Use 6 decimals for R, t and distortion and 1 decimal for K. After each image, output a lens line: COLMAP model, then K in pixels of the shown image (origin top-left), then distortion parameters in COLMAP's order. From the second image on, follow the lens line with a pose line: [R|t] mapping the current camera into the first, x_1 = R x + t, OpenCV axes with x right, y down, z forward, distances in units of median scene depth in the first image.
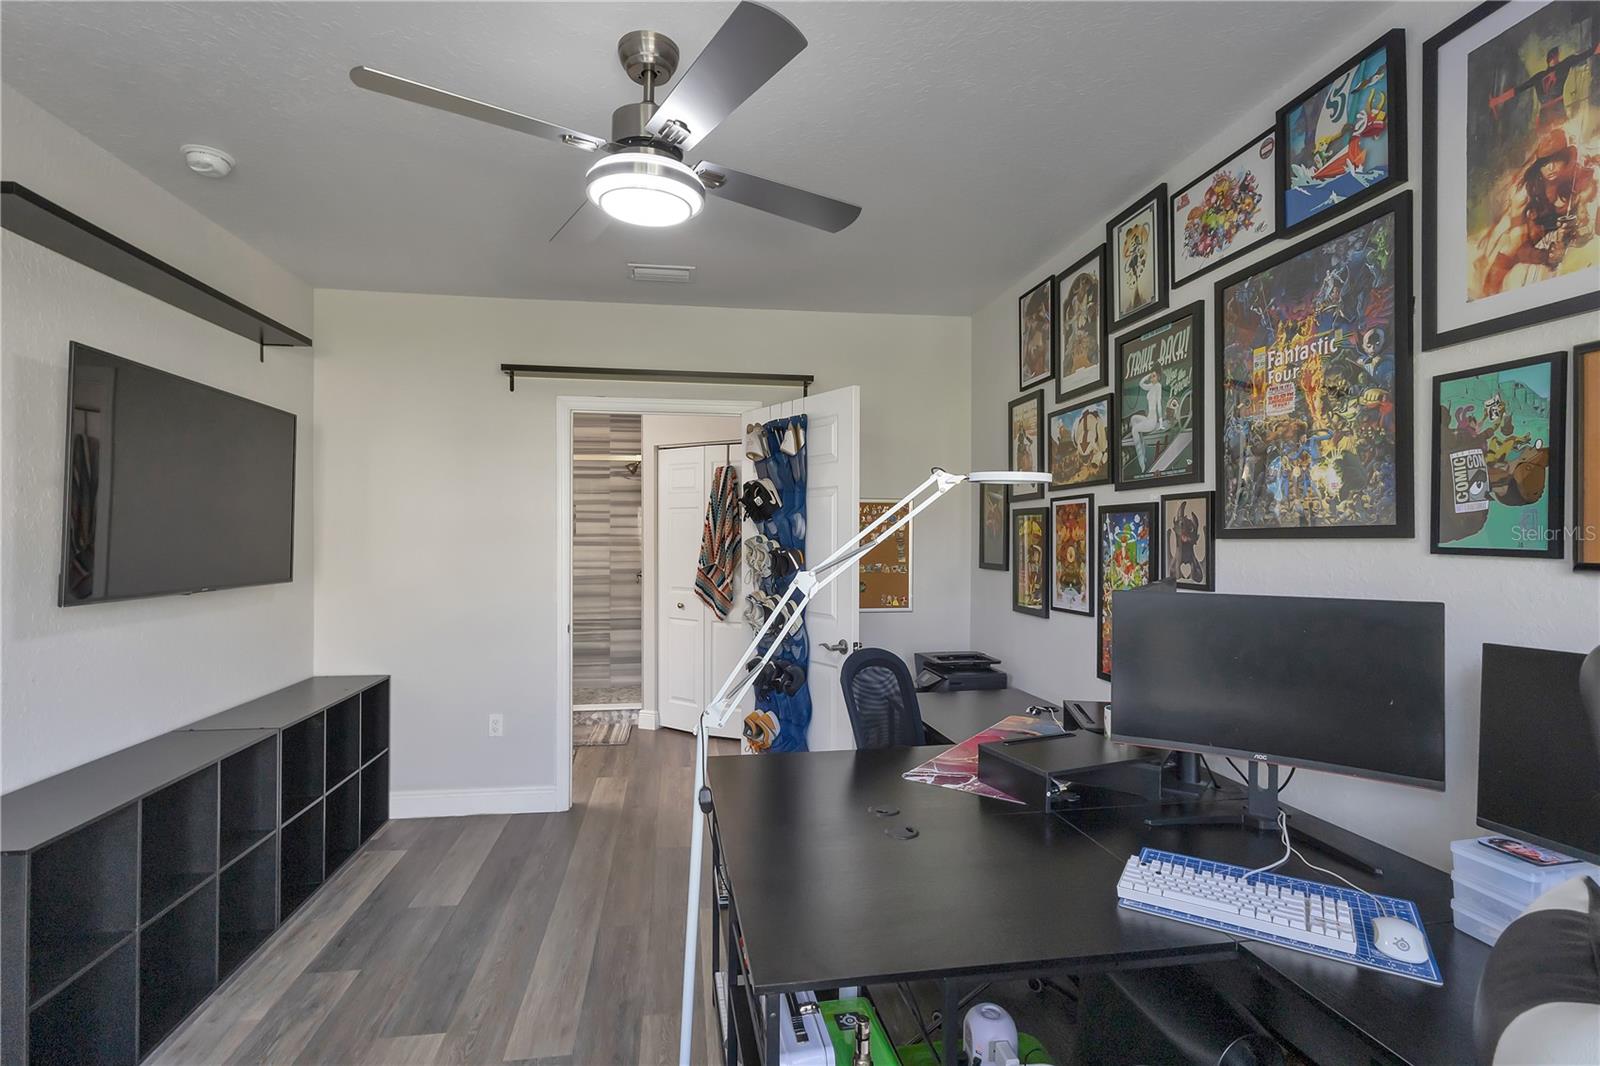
lens RADIAL K [[774.1, 0, 793.2], [0, 774.1, 536.3], [0, 0, 1]] dist [0.004279, 0.001906]
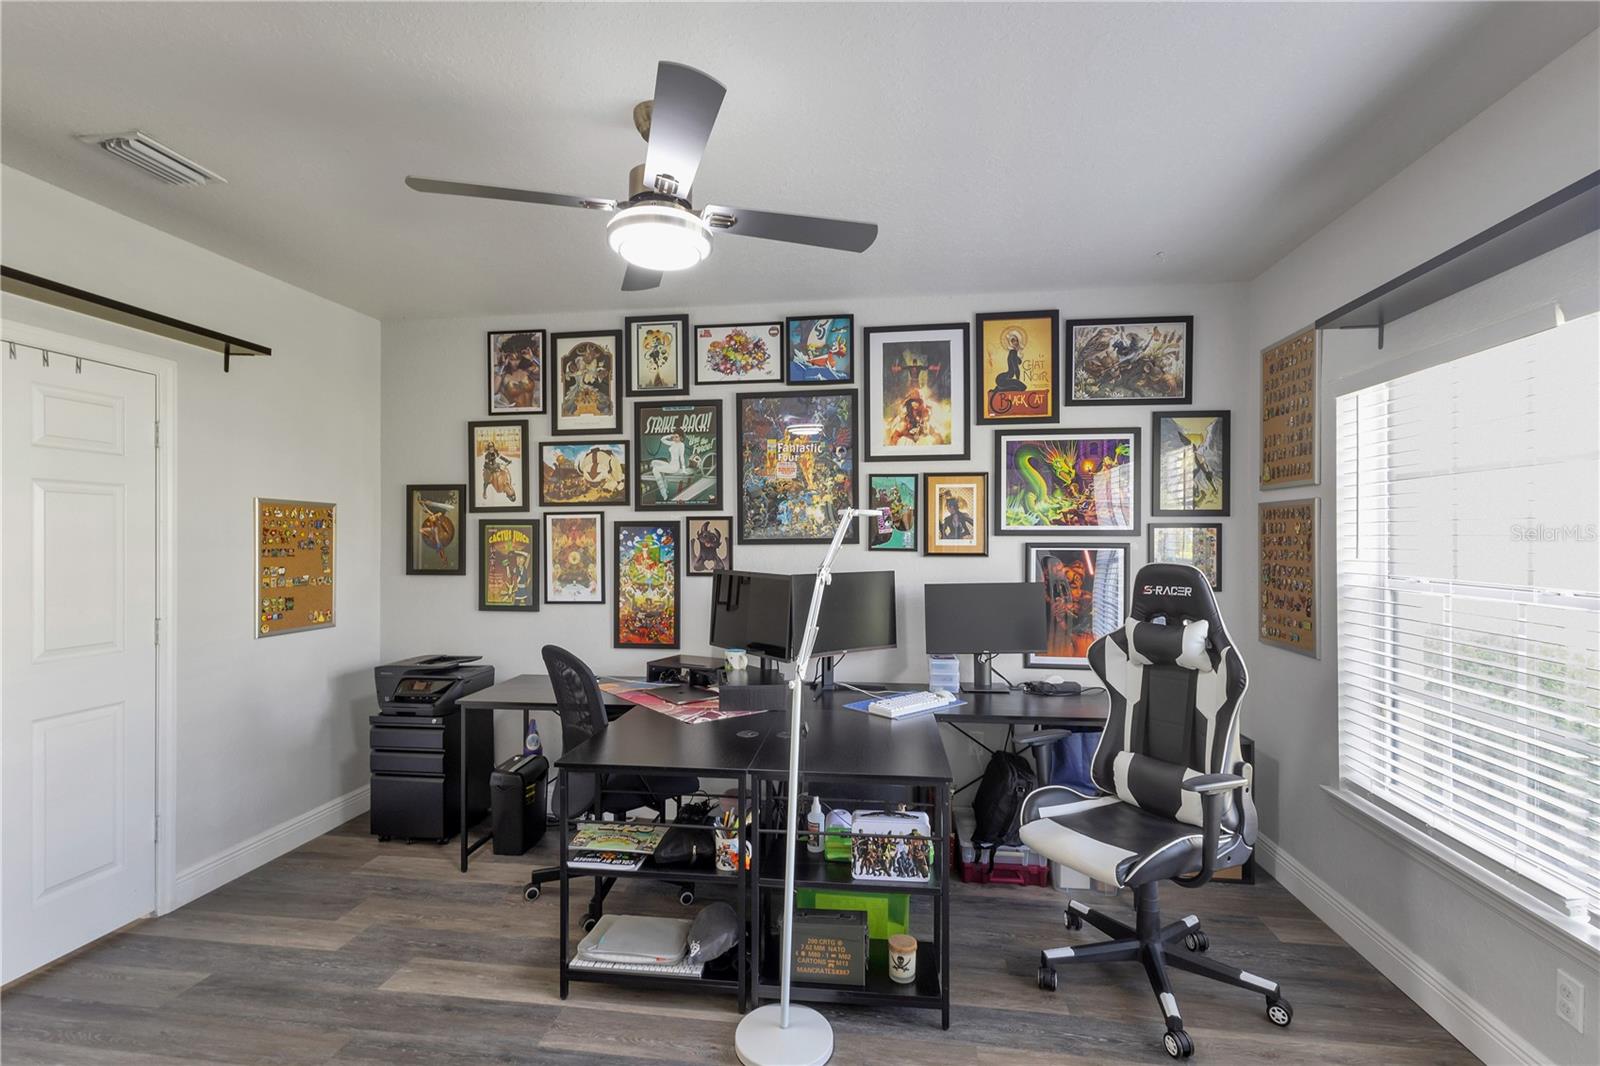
lens RADIAL K [[774.1, 0, 793.2], [0, 774.1, 536.3], [0, 0, 1]] dist [0.004279, 0.001906]
pose [[0.291874, -0.000152, 0.956457, -0.976625], [0.002754, 0.999996, -0.000681, -0.012924], [-0.956453, 0.002833, 0.291873, 0.368738]]
